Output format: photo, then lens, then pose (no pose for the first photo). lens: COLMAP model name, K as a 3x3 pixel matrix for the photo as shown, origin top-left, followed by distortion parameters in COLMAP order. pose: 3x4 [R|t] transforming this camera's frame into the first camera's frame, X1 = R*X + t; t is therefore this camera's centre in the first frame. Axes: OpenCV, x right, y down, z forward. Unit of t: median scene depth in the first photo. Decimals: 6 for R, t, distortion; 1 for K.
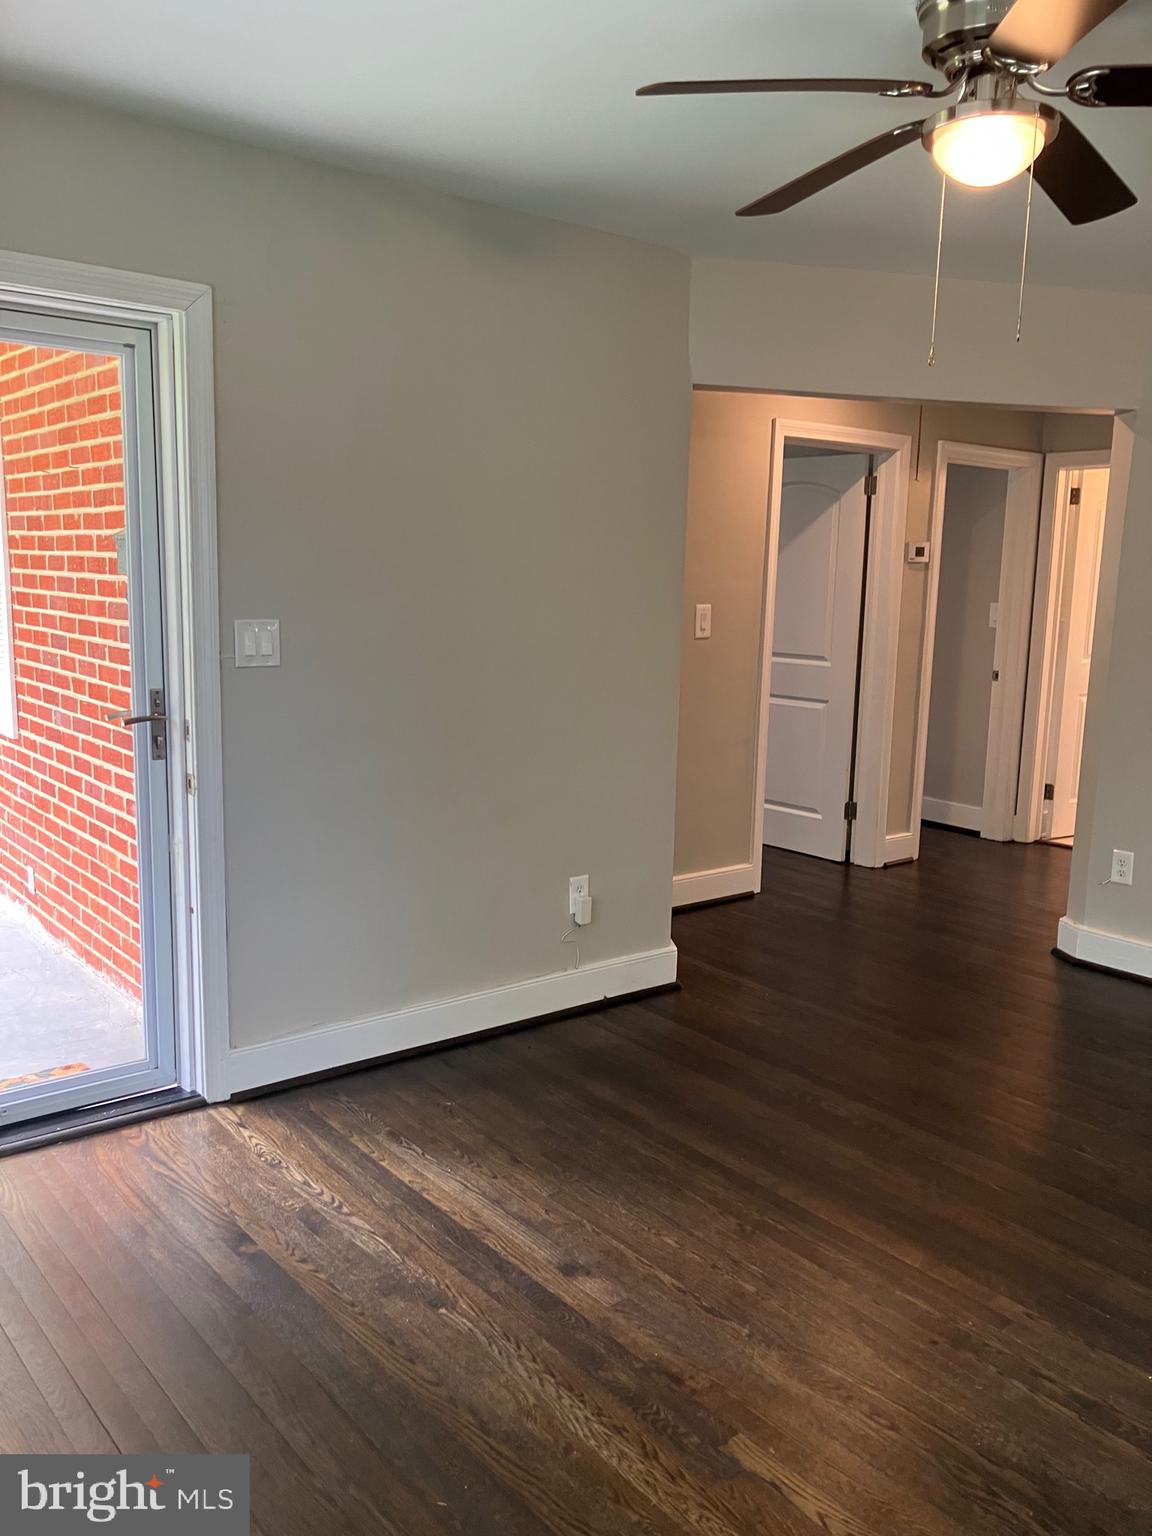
lens RADIAL K [[1263.4, 0, 576.7], [0, 1263.4, 778.4], [0, 0, 1]] dist [0.044187, -0.055130]
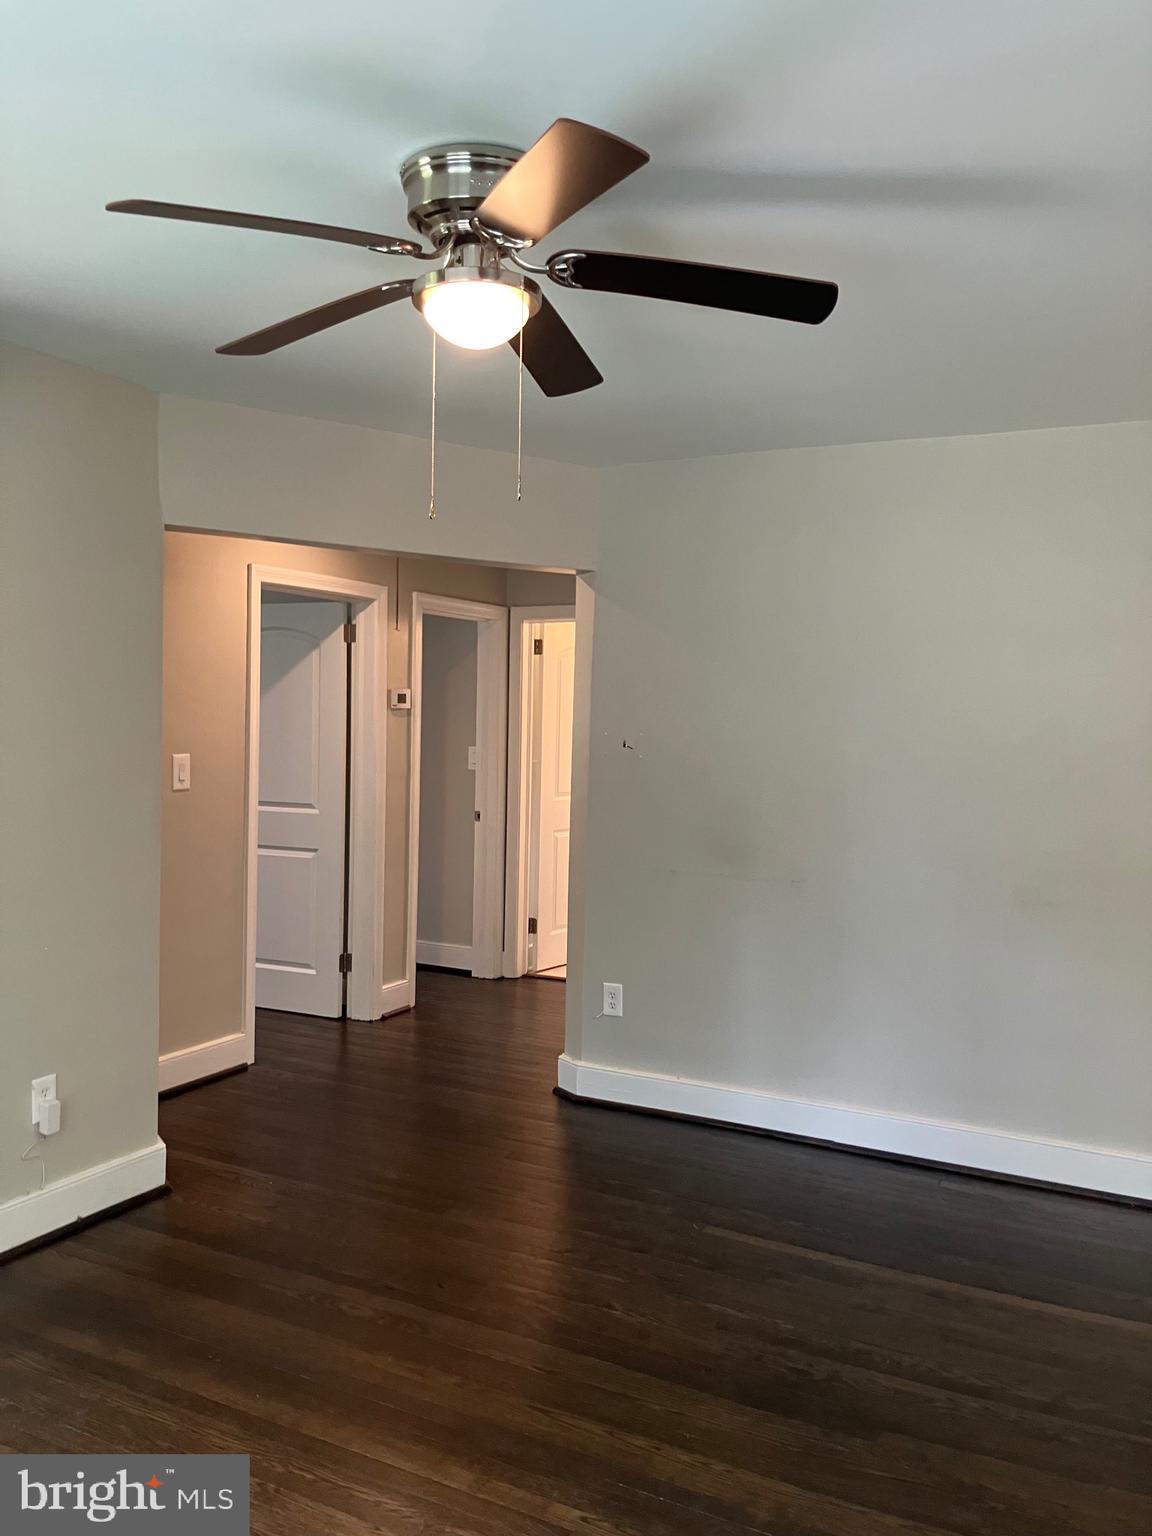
lens RADIAL K [[1263.4, 0, 564.2], [0, 1263.4, 740.5], [0, 0, 1]] dist [0.044187, -0.055130]
pose [[0.919885, -0.015914, 0.391866, -0.007389], [0.070562, 0.989587, -0.125454, -0.013098], [-0.385789, 0.143054, 0.911429, 0.050163]]
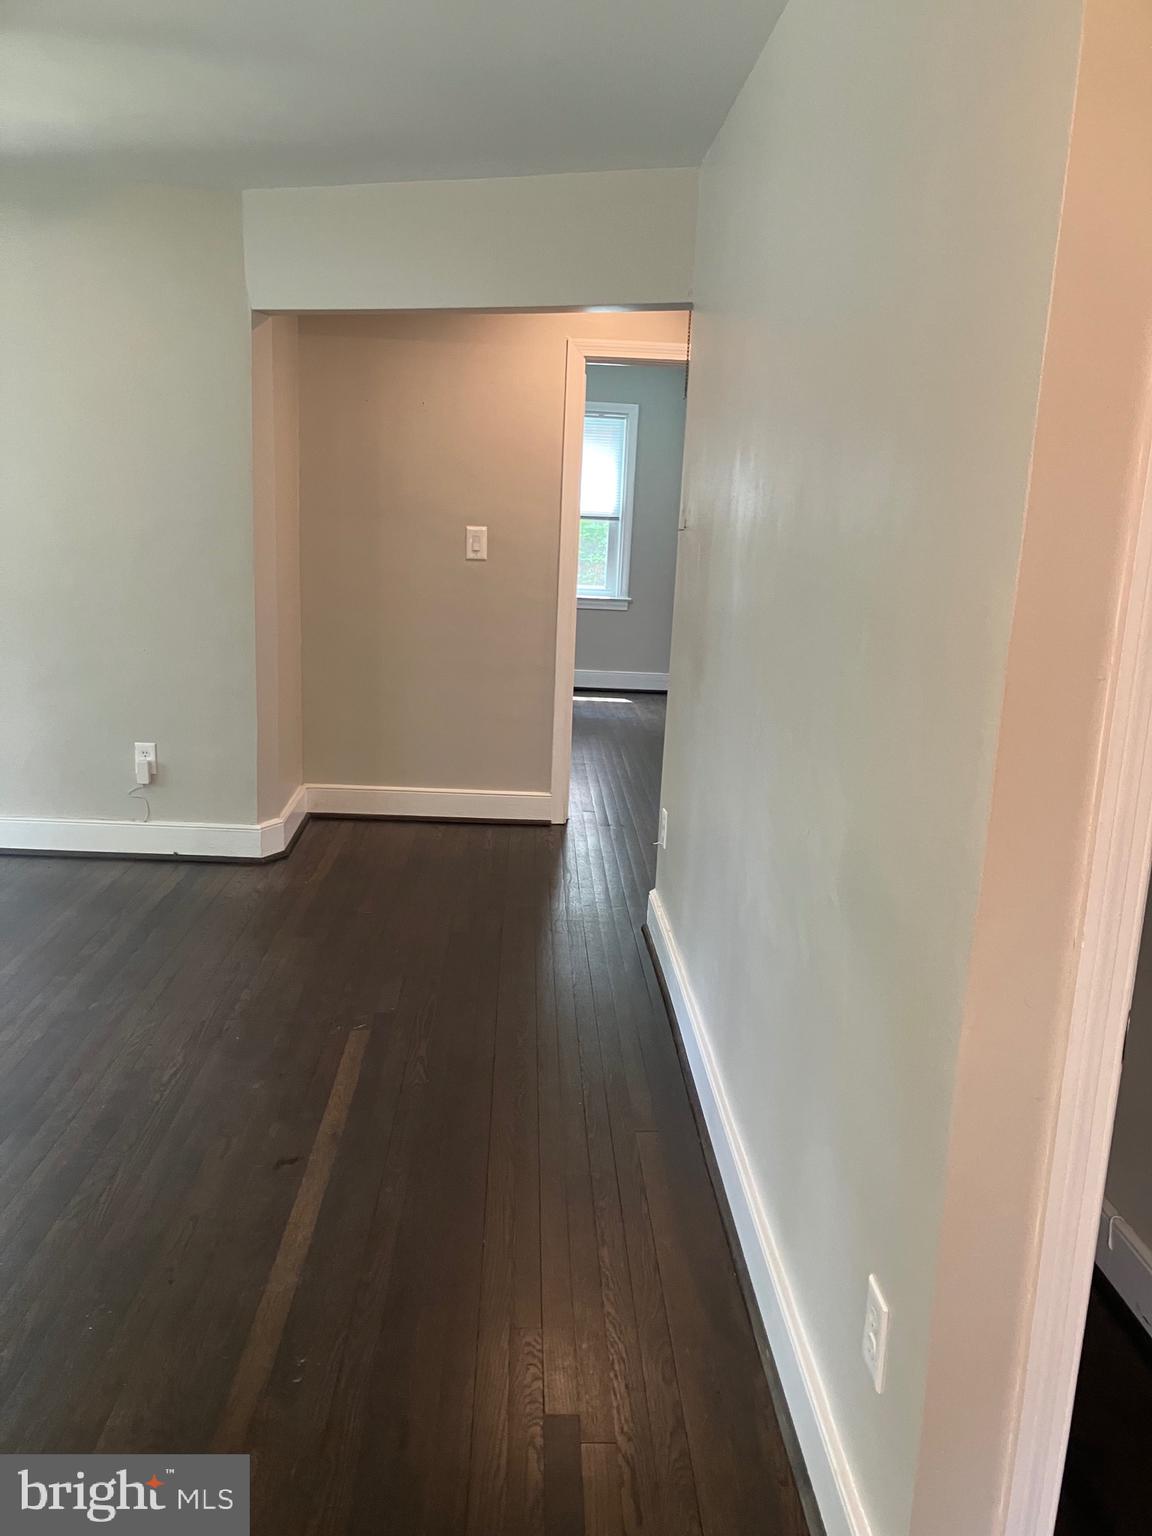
lens RADIAL K [[1263.4, 0, 582.0], [0, 1263.4, 781.9], [0, 0, 1]] dist [0.044187, -0.055130]
pose [[0.797088, 0.144184, -0.586397, 0.983812], [-0.124526, 0.989451, 0.074021, -0.023349], [0.590884, 0.014020, 0.806635, 0.281190]]
